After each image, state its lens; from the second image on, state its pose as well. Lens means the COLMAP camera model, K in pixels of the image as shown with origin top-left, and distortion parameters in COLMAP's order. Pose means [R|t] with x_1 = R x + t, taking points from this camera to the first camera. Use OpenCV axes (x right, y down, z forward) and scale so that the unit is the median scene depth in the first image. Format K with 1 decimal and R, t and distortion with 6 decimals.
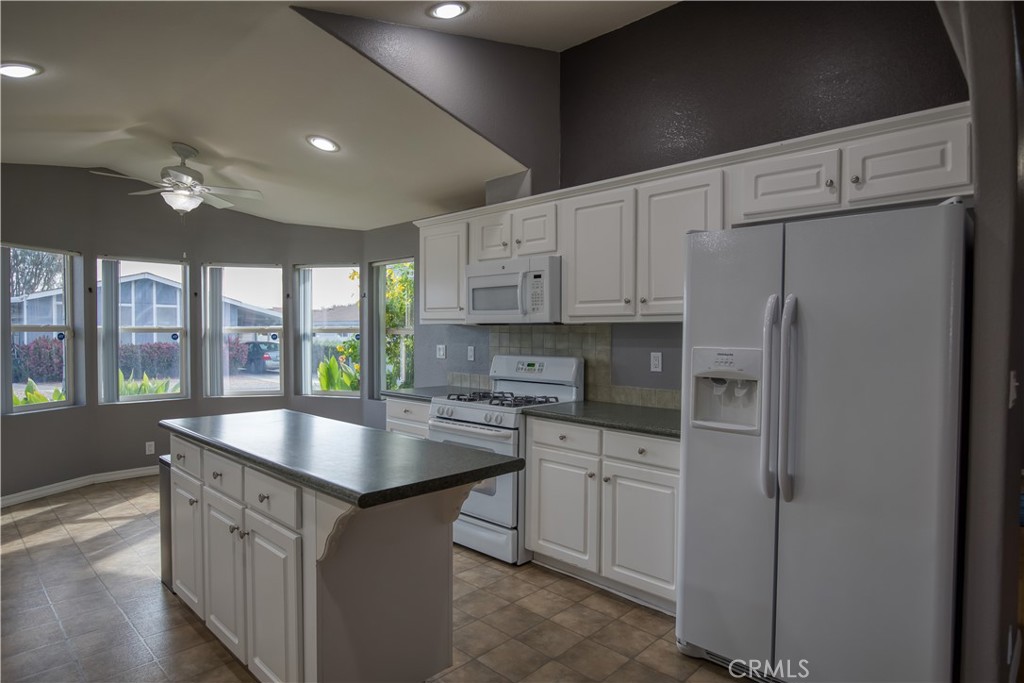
lens RADIAL K [[578.3, 0, 509.7], [0, 578.3, 343.1], [0, 0, 1]] dist [-0.002648, -0.000843]
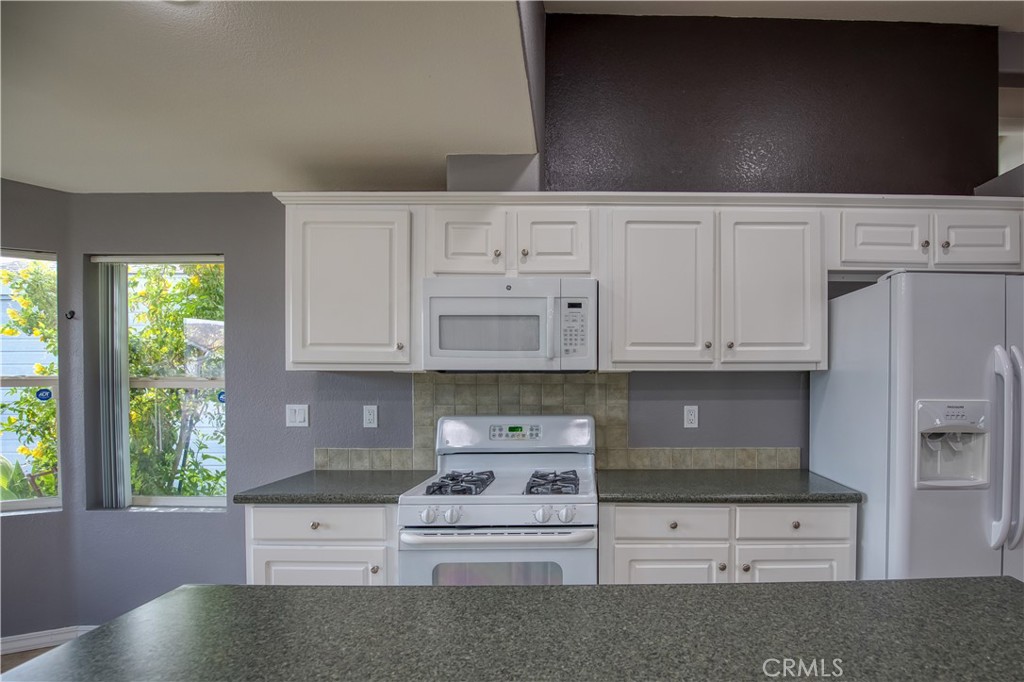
lens RADIAL K [[544.6, 0, 516.6], [0, 544.6, 386.7], [0, 0, 1]] dist [-0.029897, 0.000727]
pose [[0.710837, -0.011791, 0.703258, -0.462066], [0.016955, 0.999856, -0.000374, -0.015077], [-0.703152, 0.012190, 0.710935, 0.554923]]
